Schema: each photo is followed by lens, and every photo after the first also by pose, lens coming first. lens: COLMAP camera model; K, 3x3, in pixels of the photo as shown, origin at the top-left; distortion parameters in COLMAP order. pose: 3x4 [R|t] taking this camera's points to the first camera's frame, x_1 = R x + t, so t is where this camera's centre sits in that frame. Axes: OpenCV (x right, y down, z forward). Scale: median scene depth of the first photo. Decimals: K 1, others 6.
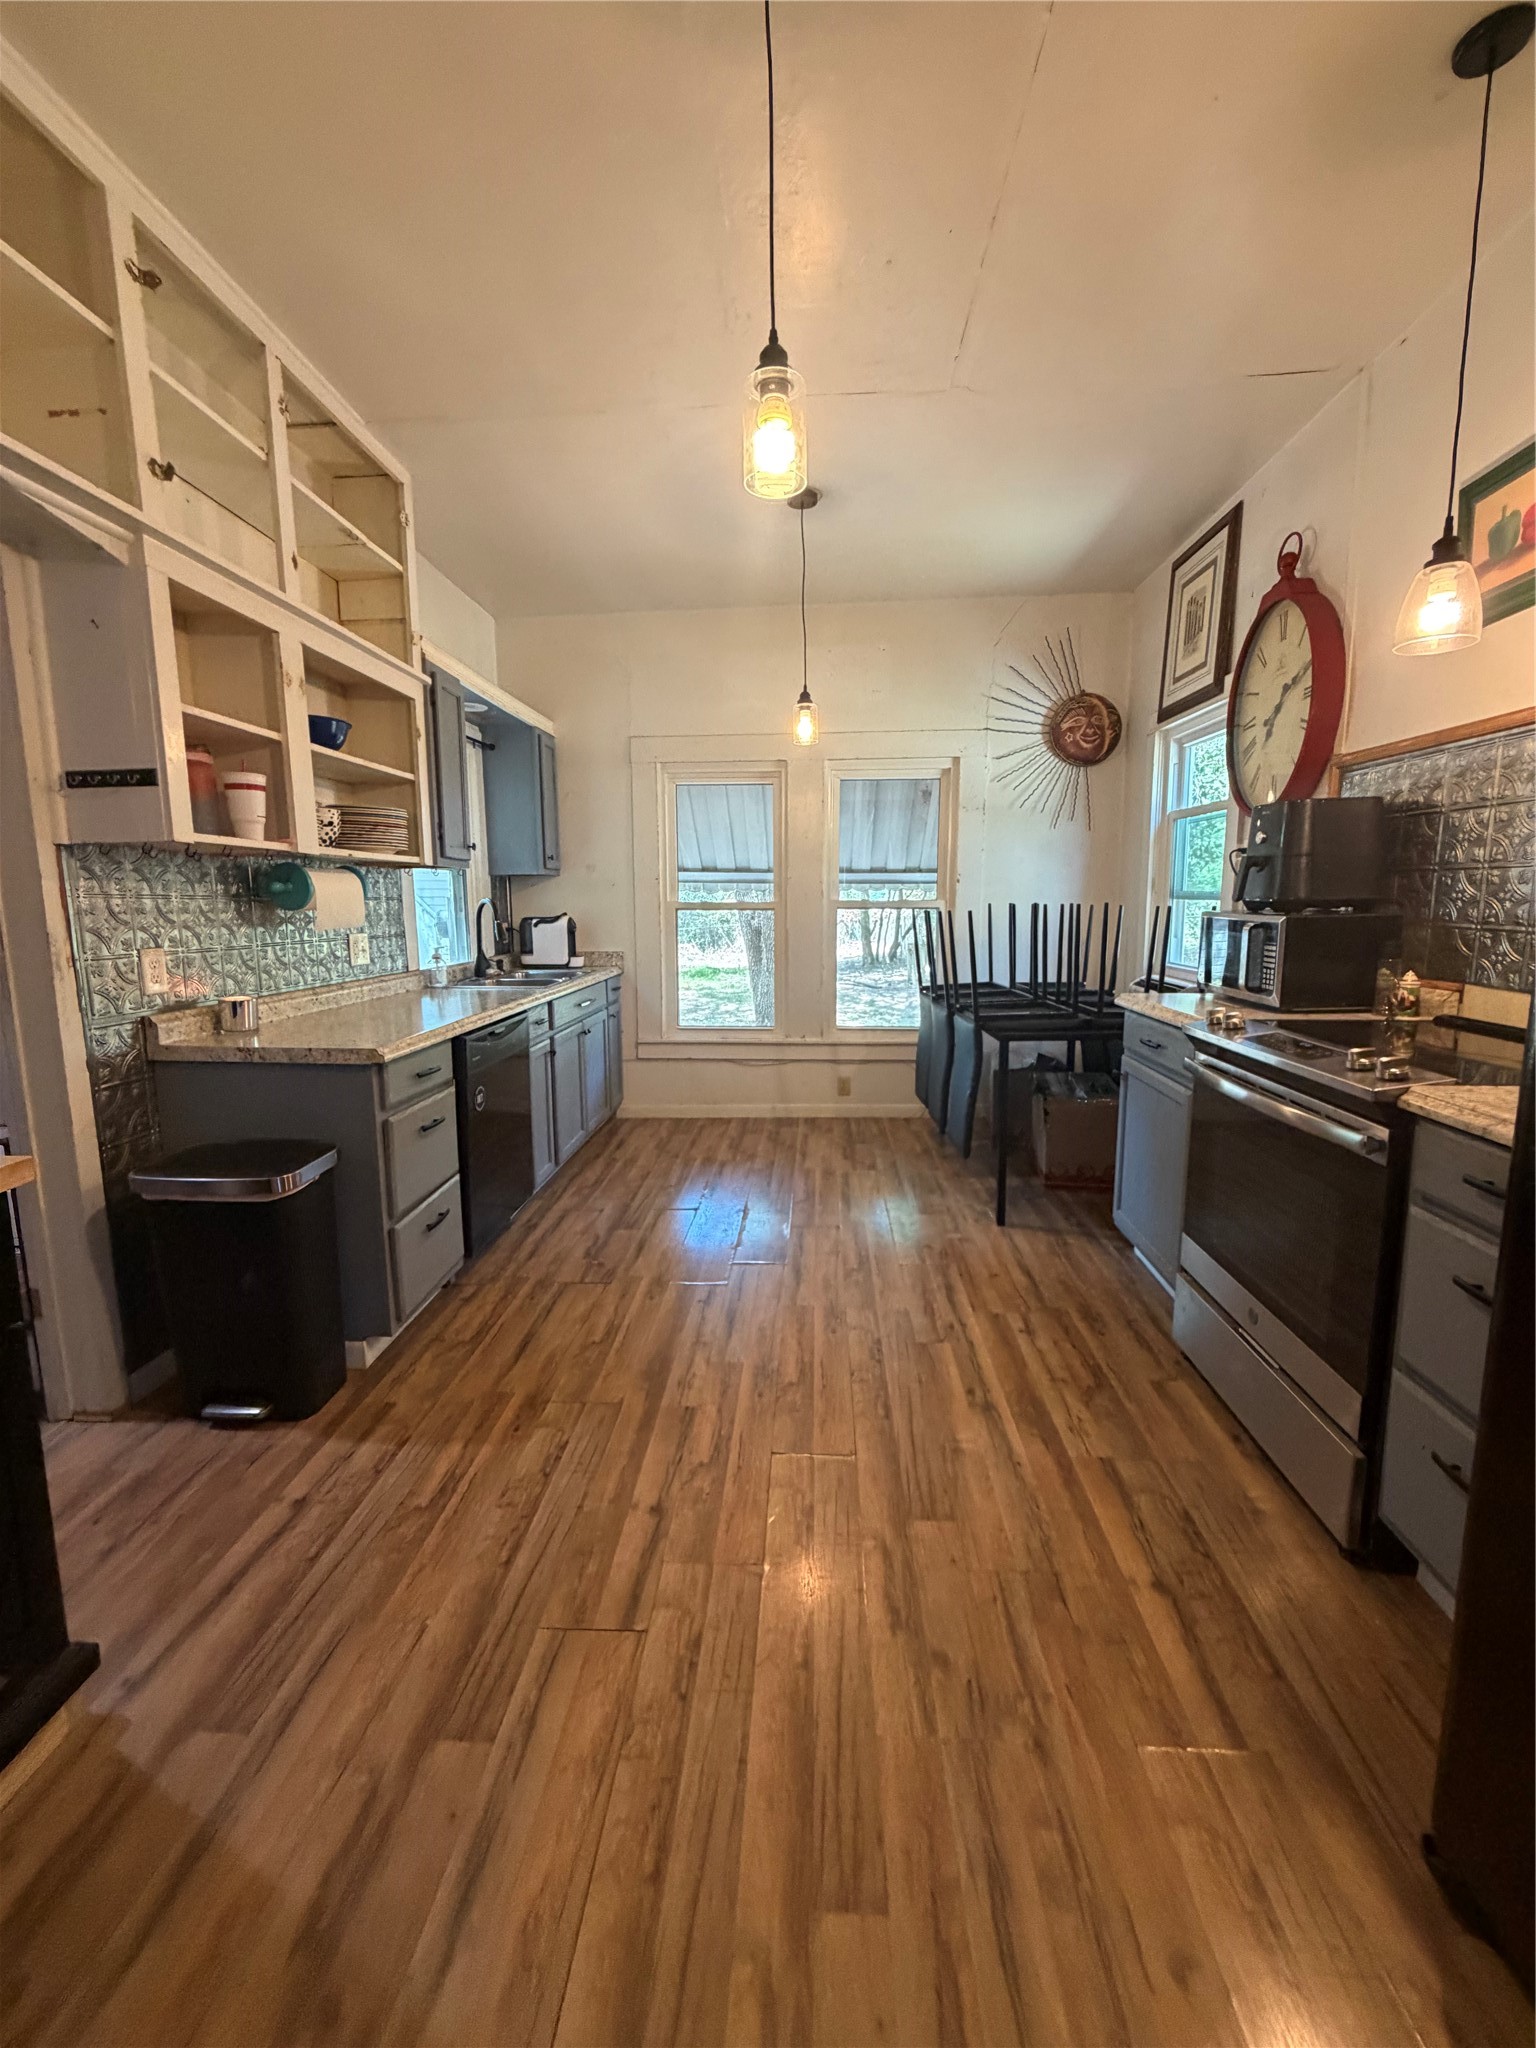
lens RADIAL K [[818.3, 0, 770.0], [0, 818.3, 1019.3], [0, 0, 1]] dist [-0.001070, 0.000486]
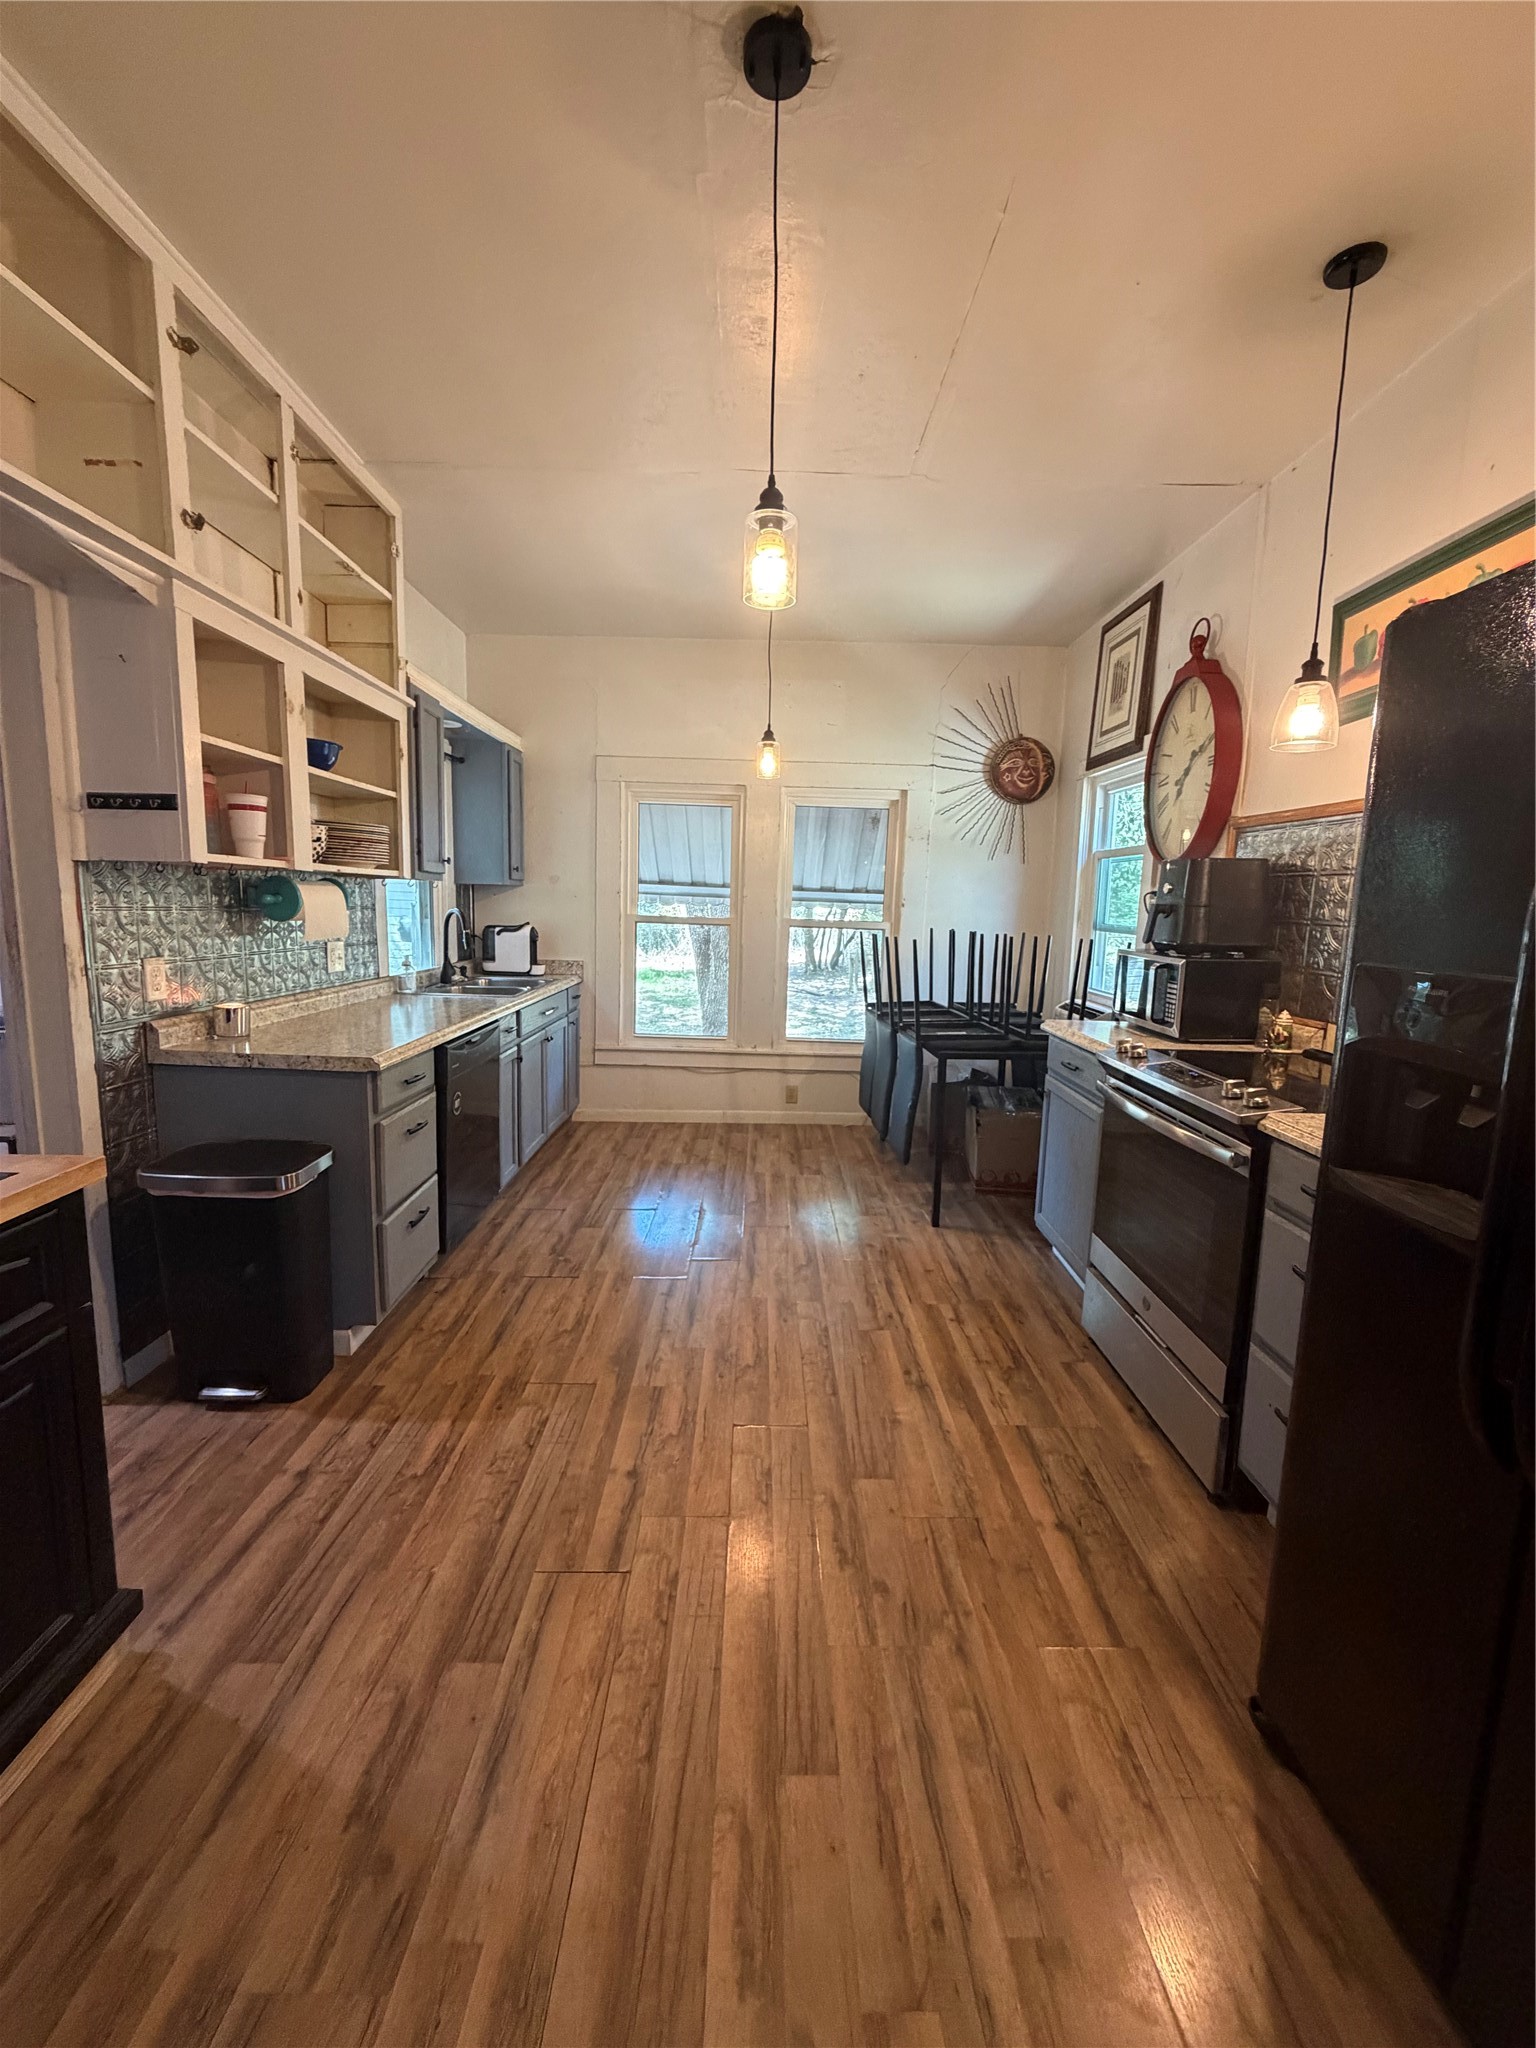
lens RADIAL K [[818.3, 0, 770.7], [0, 818.3, 1019.9], [0, 0, 1]] dist [-0.001070, 0.000486]
pose [[0.996895, 0.025296, 0.074565, -0.040754], [-0.025109, 0.999679, -0.003437, -0.023937], [-0.074628, 0.001555, 0.997210, -0.118436]]
